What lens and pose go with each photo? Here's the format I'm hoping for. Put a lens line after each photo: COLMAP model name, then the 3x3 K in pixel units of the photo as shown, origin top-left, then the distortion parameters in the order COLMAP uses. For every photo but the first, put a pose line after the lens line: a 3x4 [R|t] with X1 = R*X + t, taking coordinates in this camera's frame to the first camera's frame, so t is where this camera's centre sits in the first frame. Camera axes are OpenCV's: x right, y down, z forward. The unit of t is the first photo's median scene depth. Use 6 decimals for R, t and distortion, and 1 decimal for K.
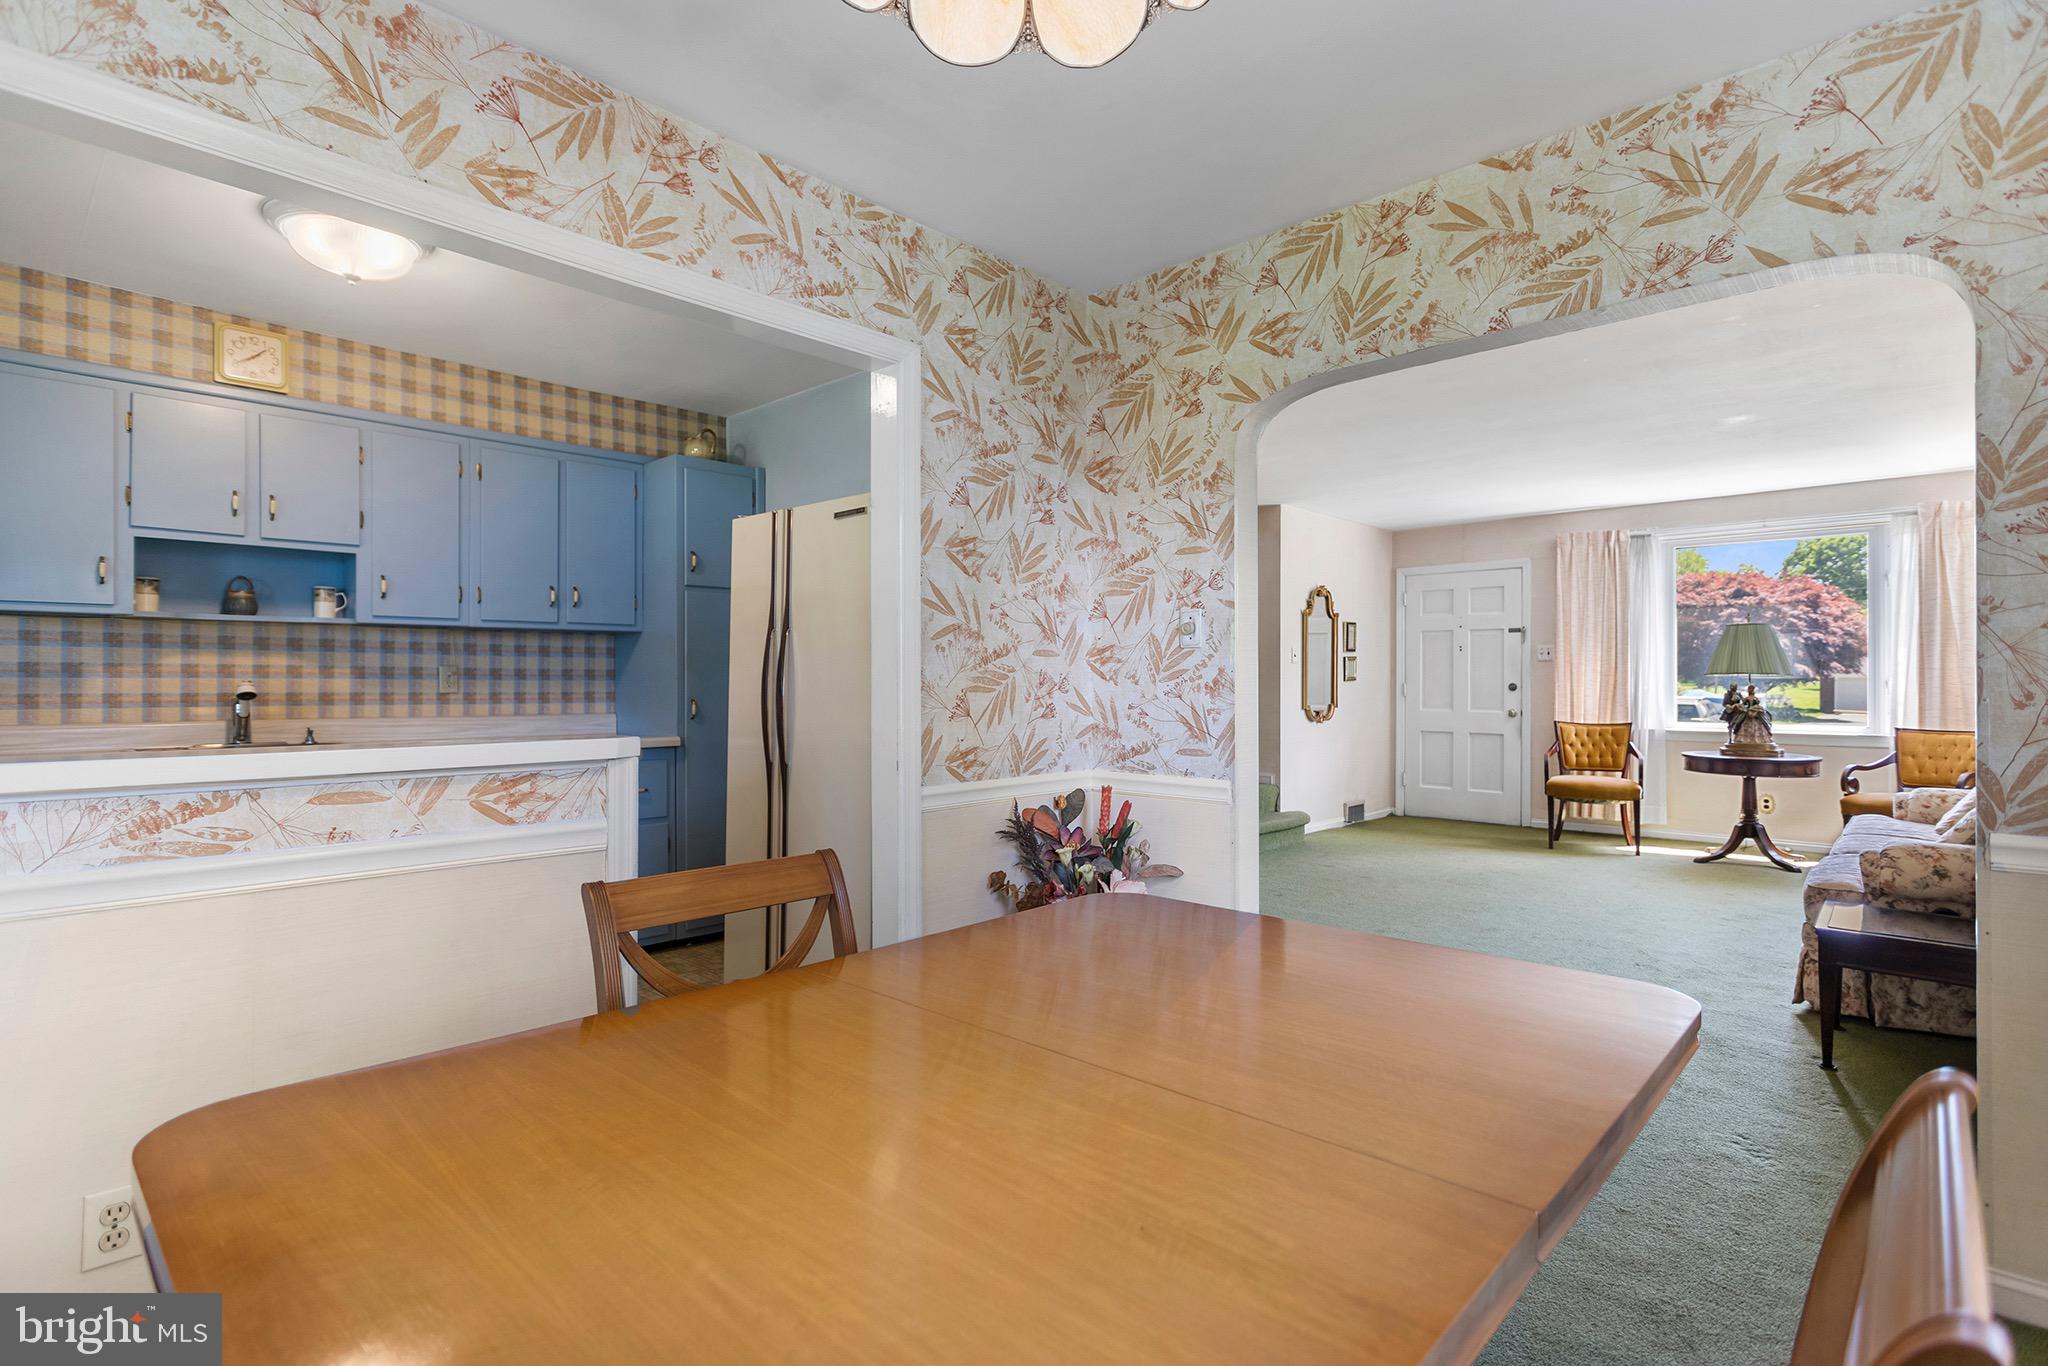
lens RADIAL K [[977.7, 0, 1027.0], [0, 977.7, 675.2], [0, 0, 1]] dist [0.001176, 0.000968]
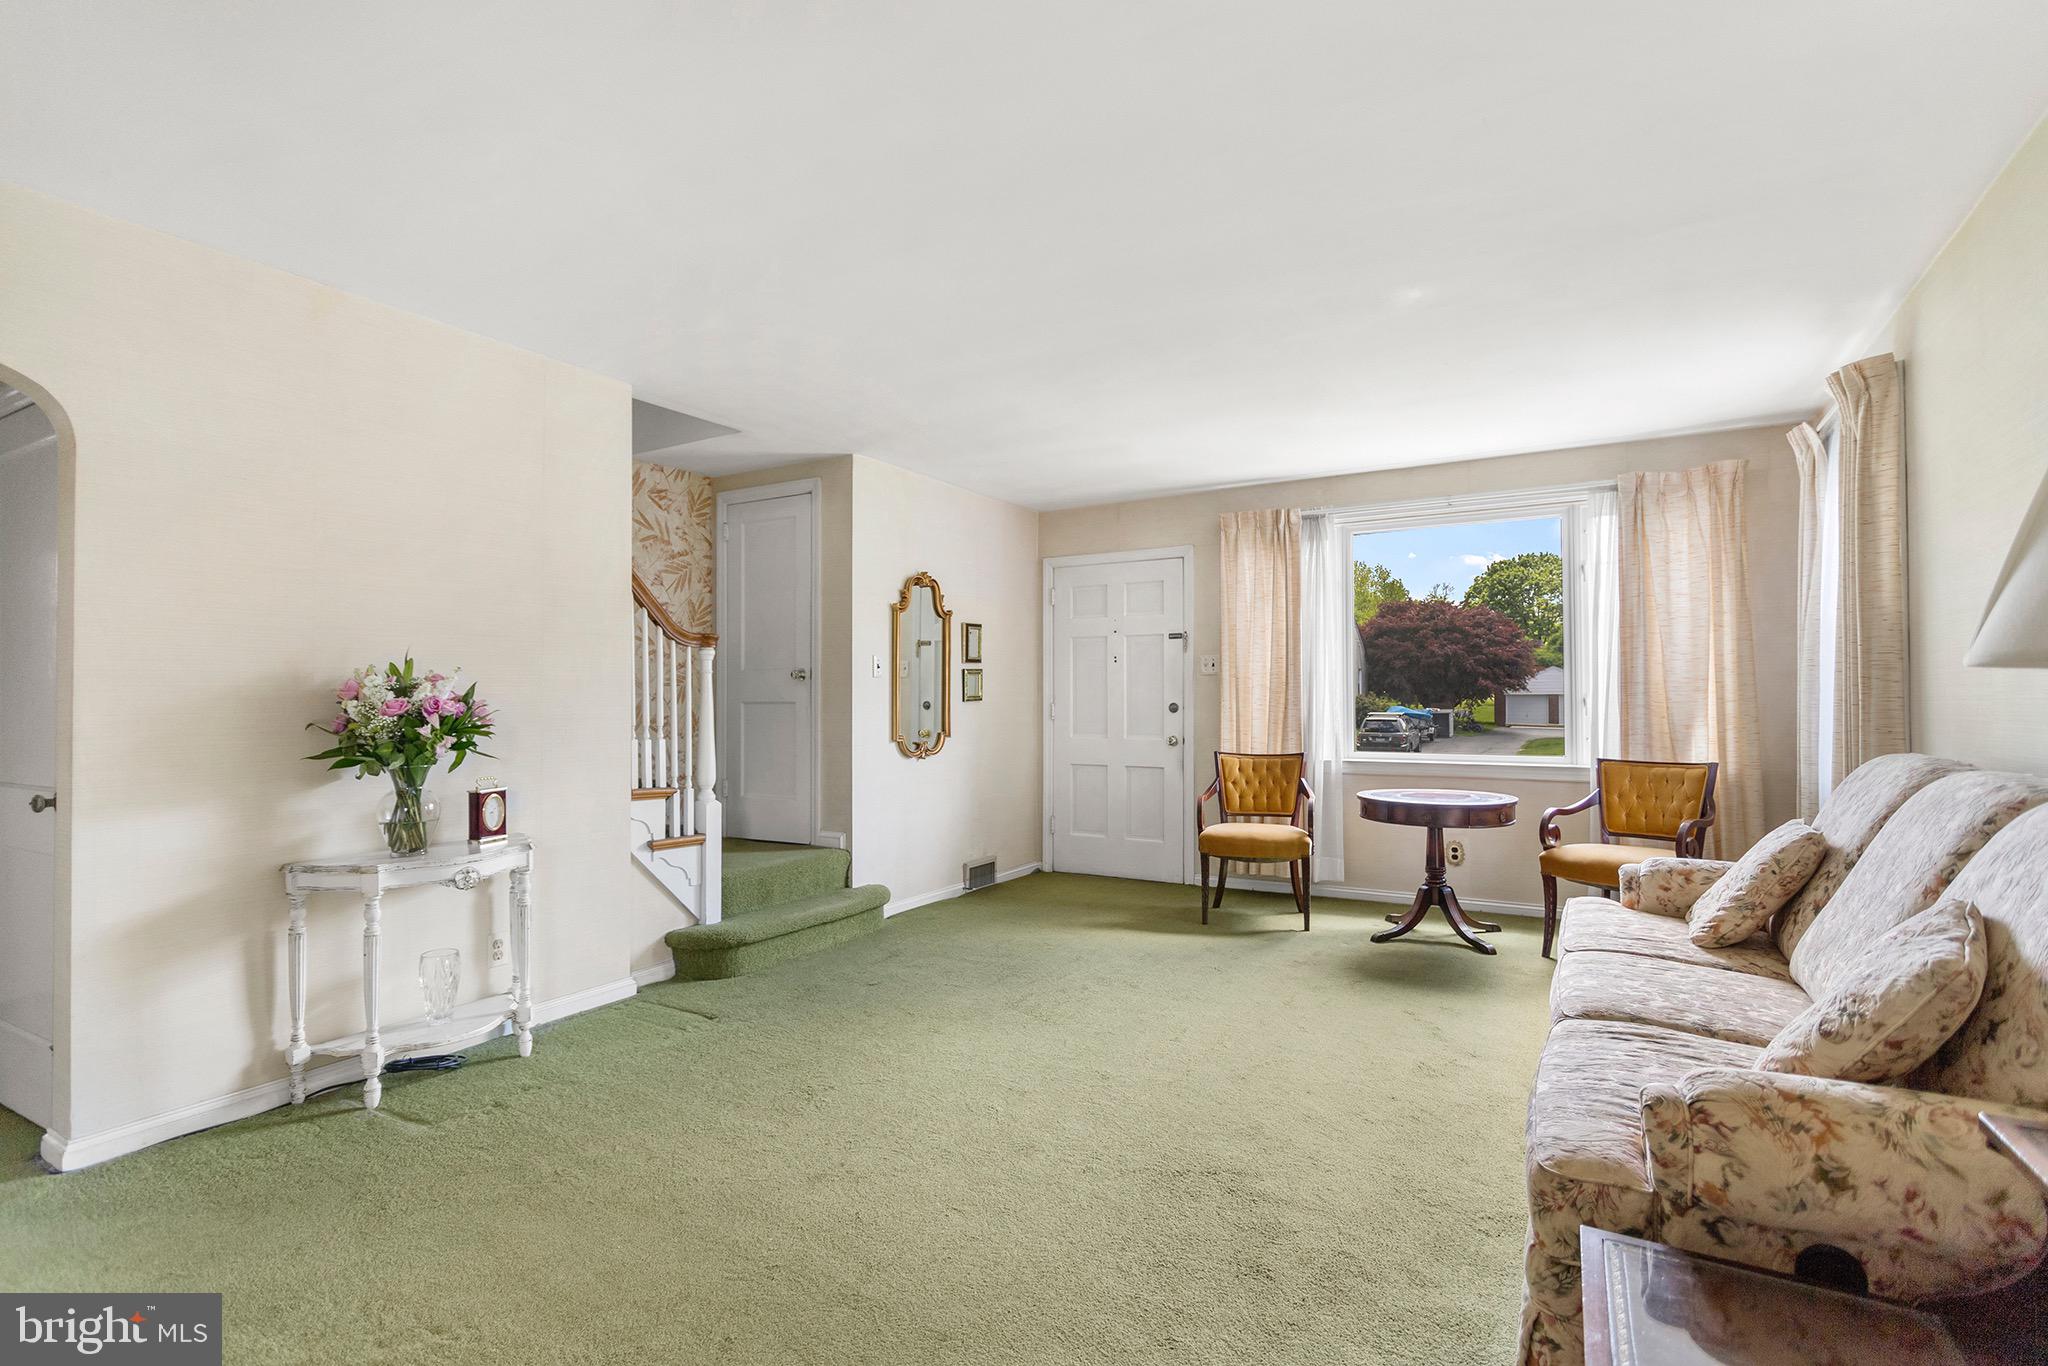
lens RADIAL K [[944.9, 0, 1024.0], [0, 944.9, 683.0], [0, 0, 1]] dist [-0.001394, -0.000003]
pose [[0.975821, -0.001034, 0.218571, 0.231558], [0.003611, 0.999929, -0.011392, 0.000334], [-0.218543, 0.011906, 0.975755, 0.306376]]
